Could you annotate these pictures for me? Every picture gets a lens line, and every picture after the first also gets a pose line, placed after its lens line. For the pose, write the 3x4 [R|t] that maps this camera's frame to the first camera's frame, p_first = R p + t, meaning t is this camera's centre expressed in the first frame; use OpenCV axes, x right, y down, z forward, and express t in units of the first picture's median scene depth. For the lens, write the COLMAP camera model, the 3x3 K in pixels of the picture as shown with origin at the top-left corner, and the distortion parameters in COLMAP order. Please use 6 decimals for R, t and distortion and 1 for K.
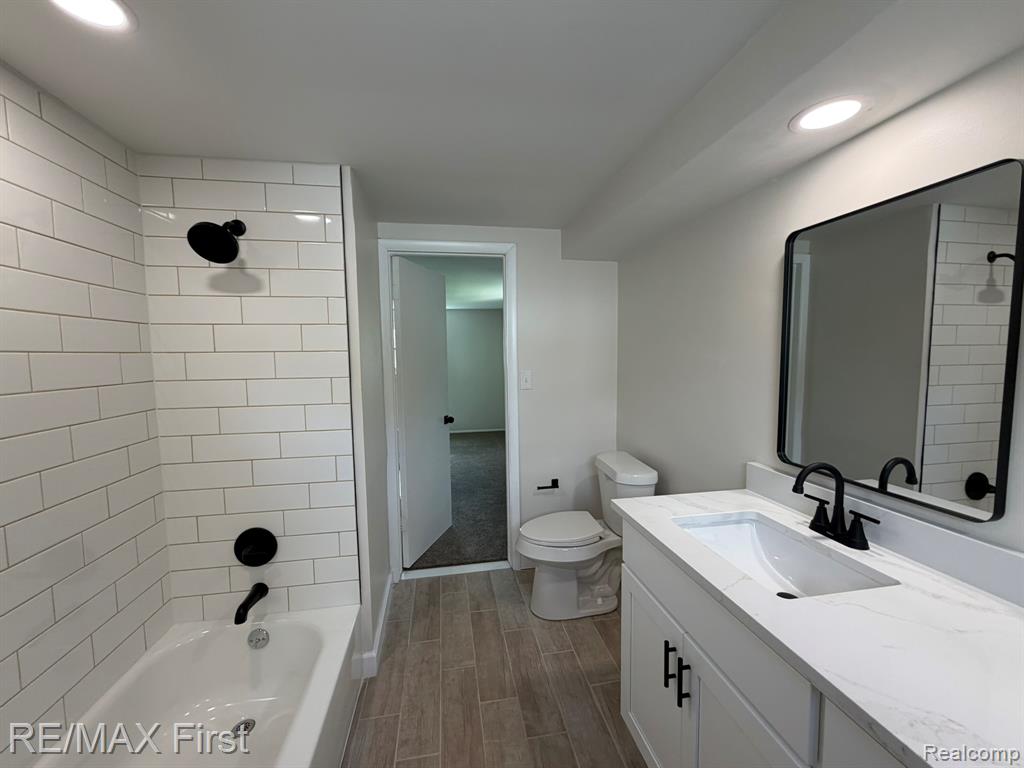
lens RADIAL K [[410.8, 0, 511.7], [0, 410.8, 386.6], [0, 0, 1]] dist [0.004624, -0.000015]
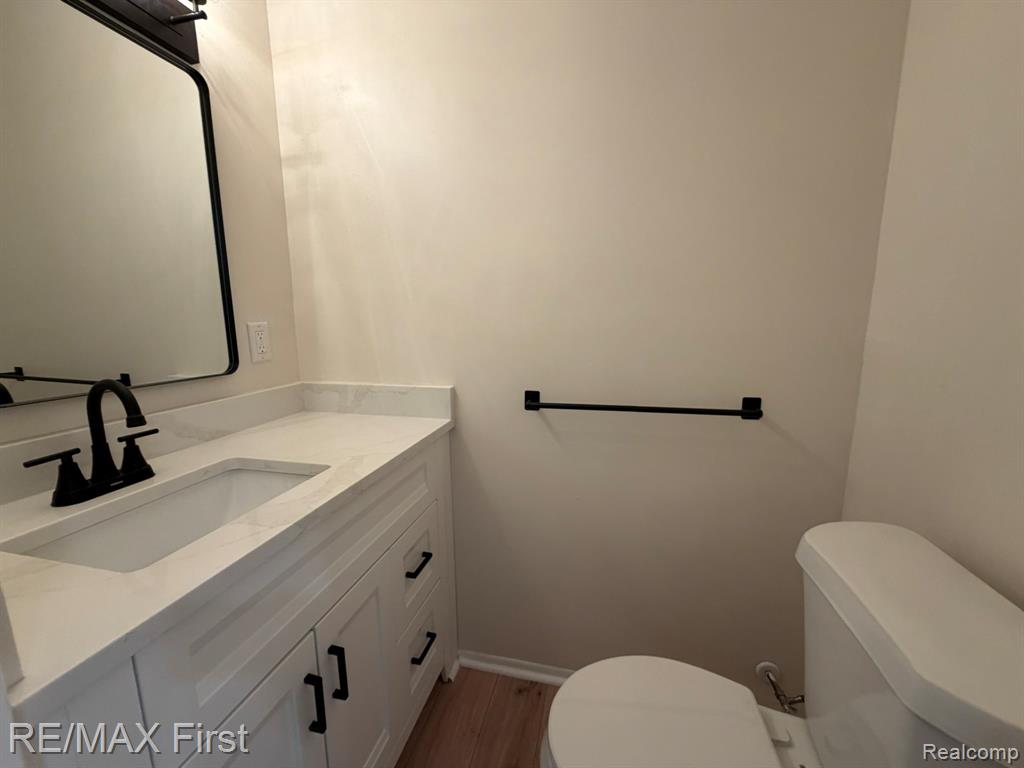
lens RADIAL K [[410.8, 0, 509.0], [0, 410.8, 385.7], [0, 0, 1]] dist [0.004624, -0.000015]
pose [[-0.922716, -0.056643, 0.381295, -0.092928], [0.036765, 0.971705, 0.233321, 0.062270], [-0.383722, 0.229307, -0.894525, 1.356956]]
